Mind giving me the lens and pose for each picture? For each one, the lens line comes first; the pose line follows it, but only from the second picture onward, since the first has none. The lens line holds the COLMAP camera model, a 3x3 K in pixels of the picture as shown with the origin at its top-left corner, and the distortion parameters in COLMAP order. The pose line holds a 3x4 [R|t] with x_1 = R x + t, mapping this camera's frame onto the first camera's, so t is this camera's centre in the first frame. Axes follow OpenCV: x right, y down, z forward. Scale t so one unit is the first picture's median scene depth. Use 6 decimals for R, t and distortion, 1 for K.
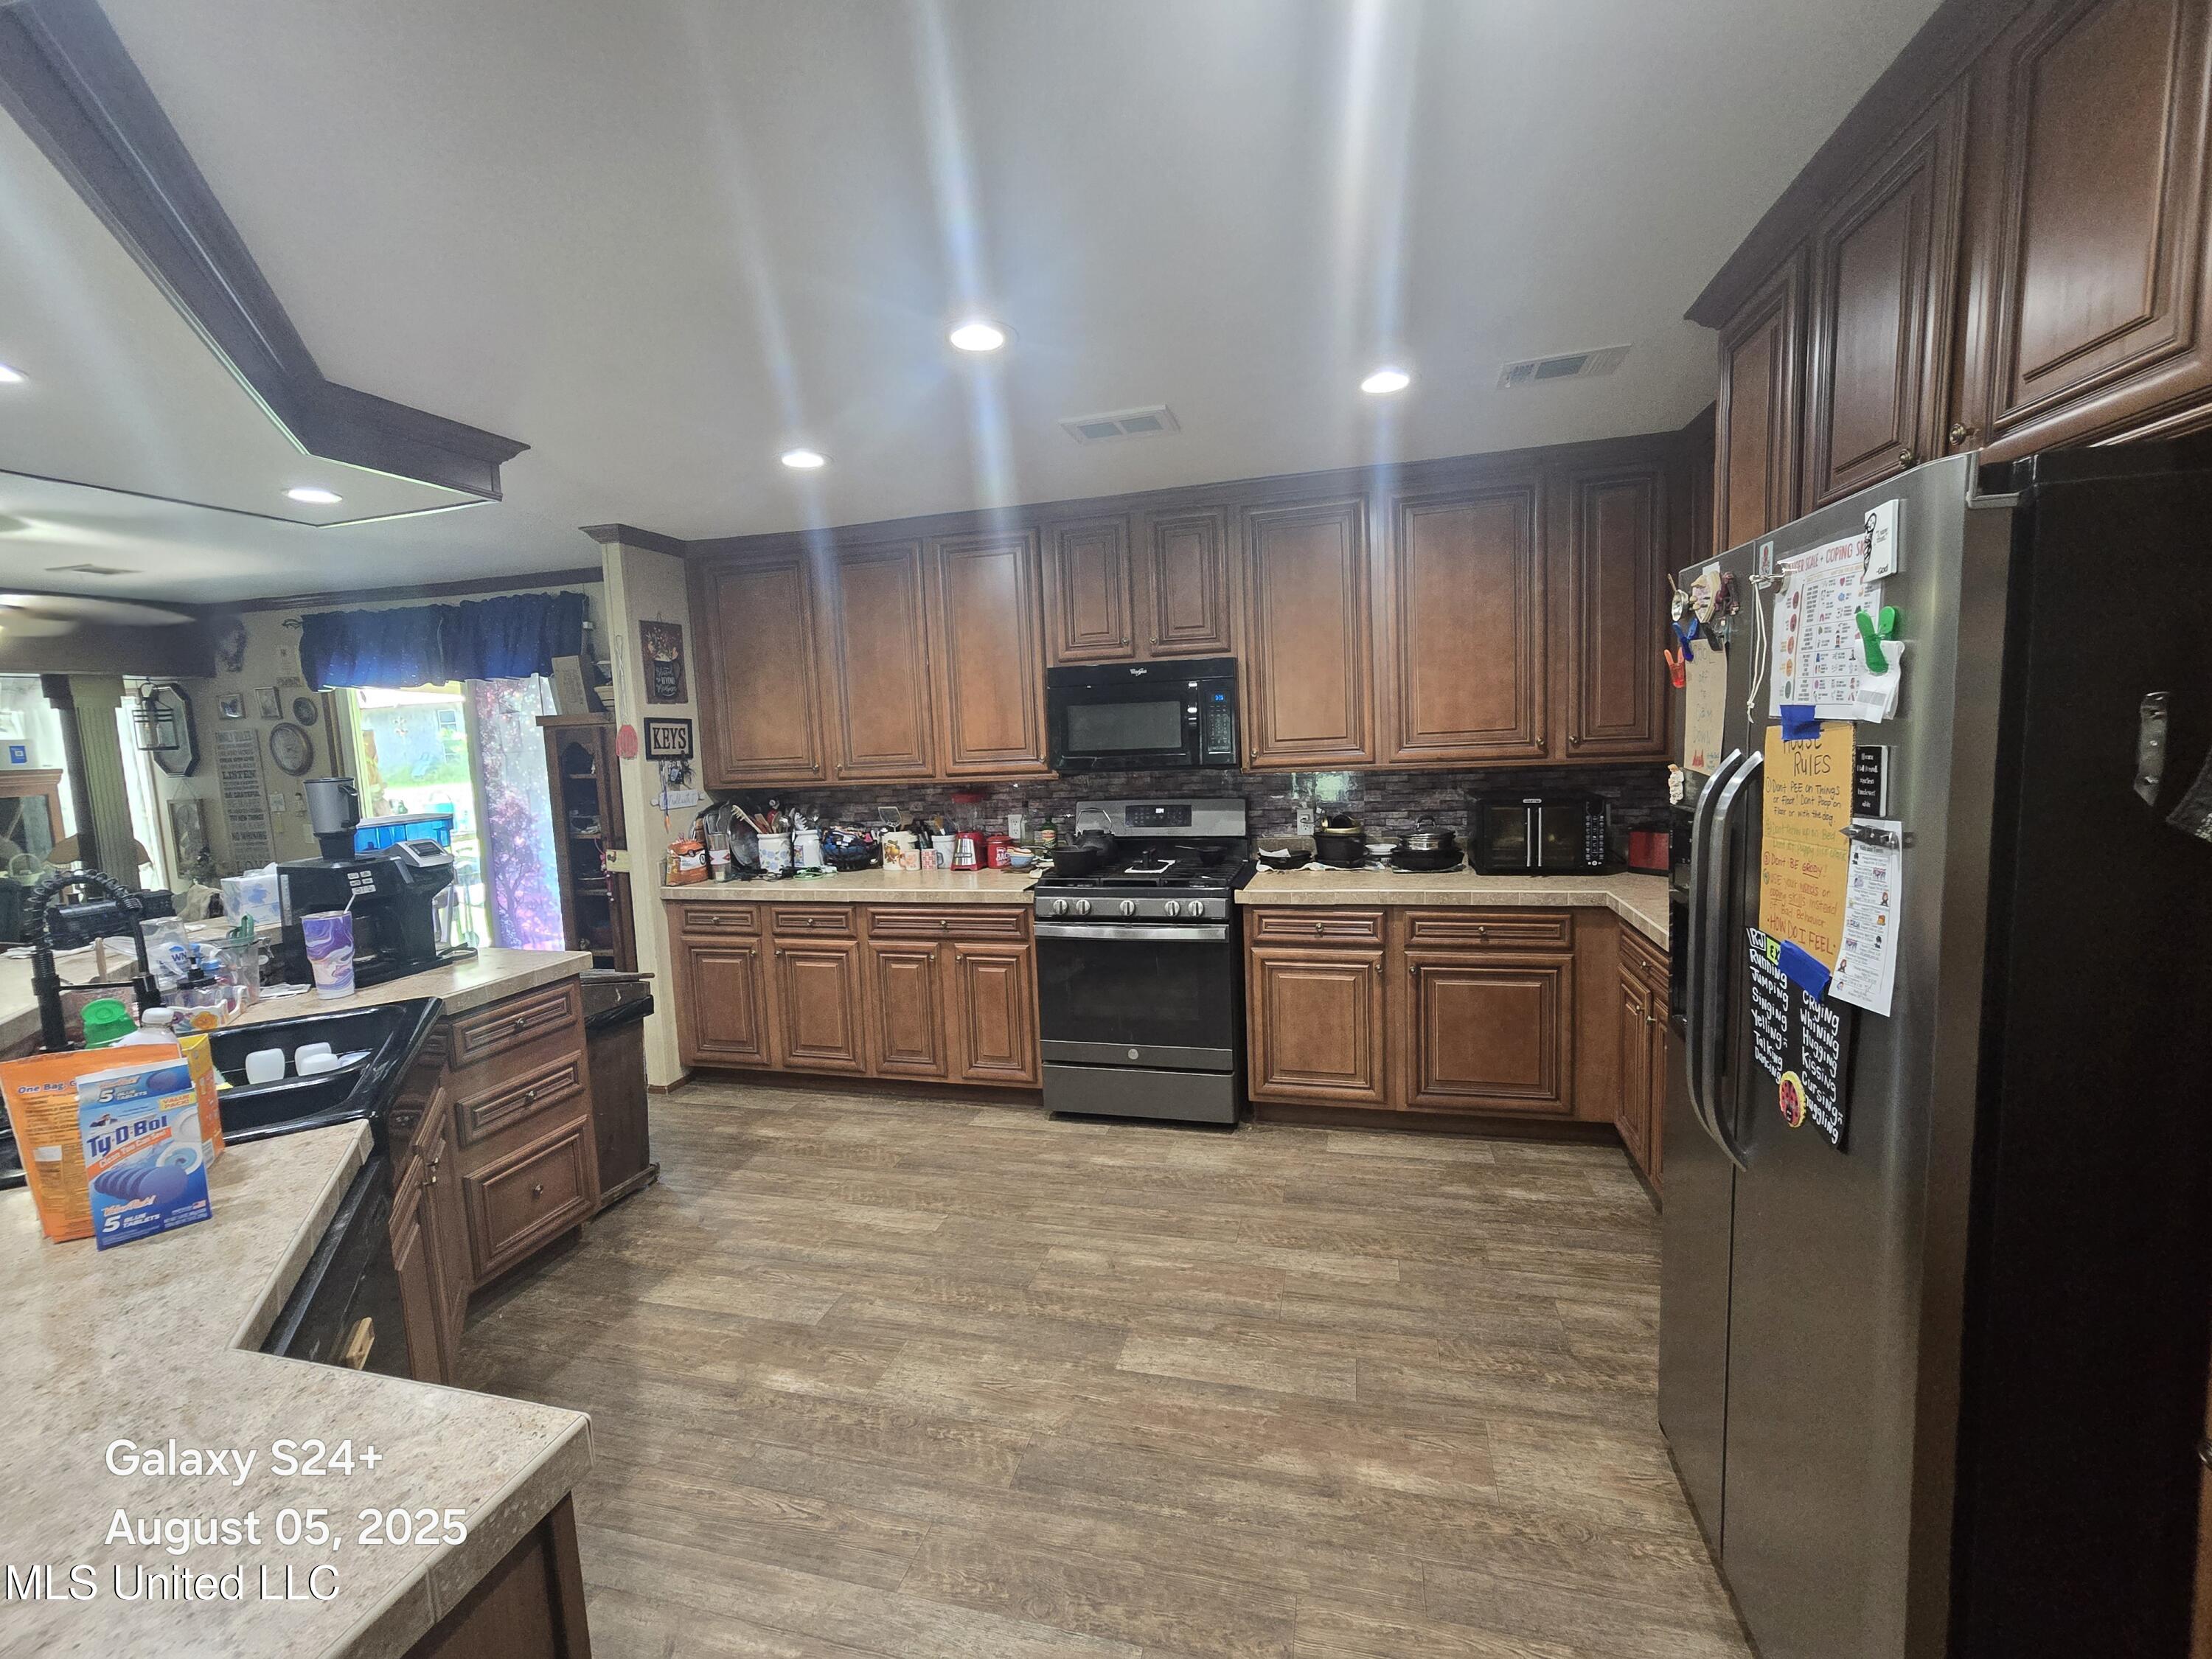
lens RADIAL K [[905.4, 0, 1107.2], [0, 905.4, 812.8], [0, 0, 1]] dist [0.000530, 0.000073]
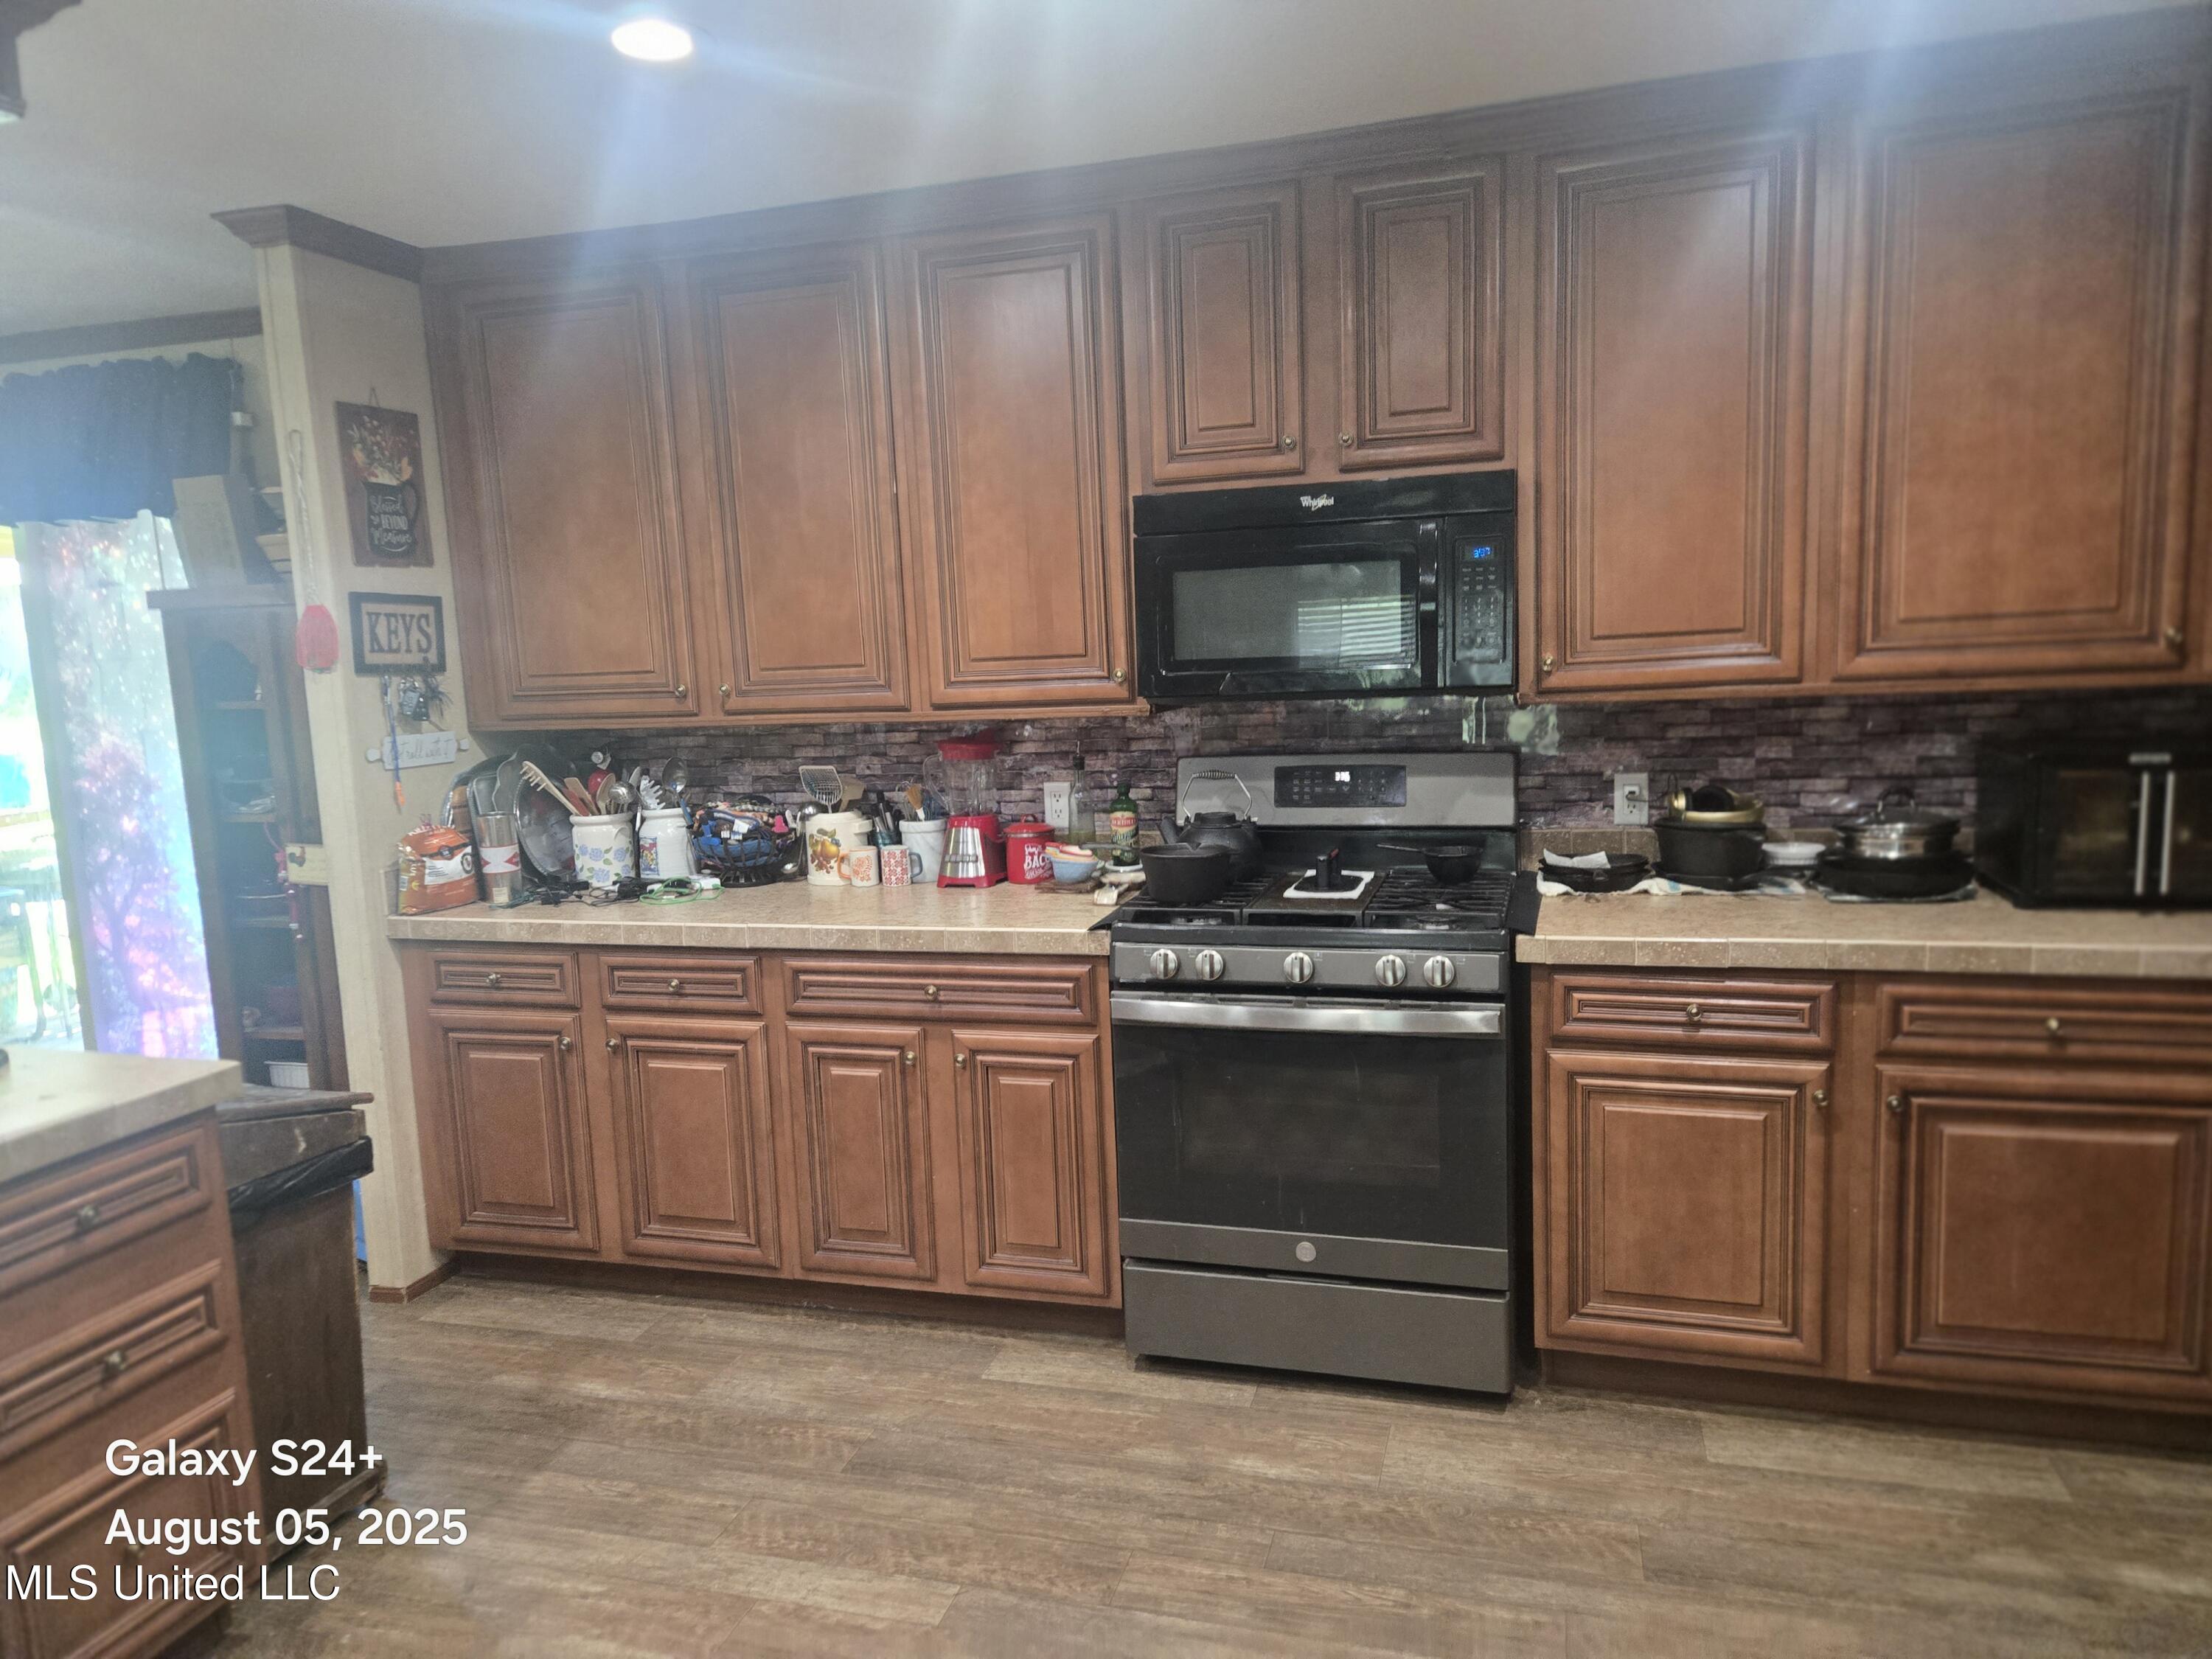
lens RADIAL K [[1489.2, 0, 1100.7], [0, 1489.2, 840.2], [0, 0, 1]] dist [0.075147, -0.060832]
pose [[0.999681, 0.004567, -0.024834, -0.062777], [-0.003448, 0.998984, 0.044934, -0.003677], [0.025014, -0.044834, 0.998681, 0.148757]]
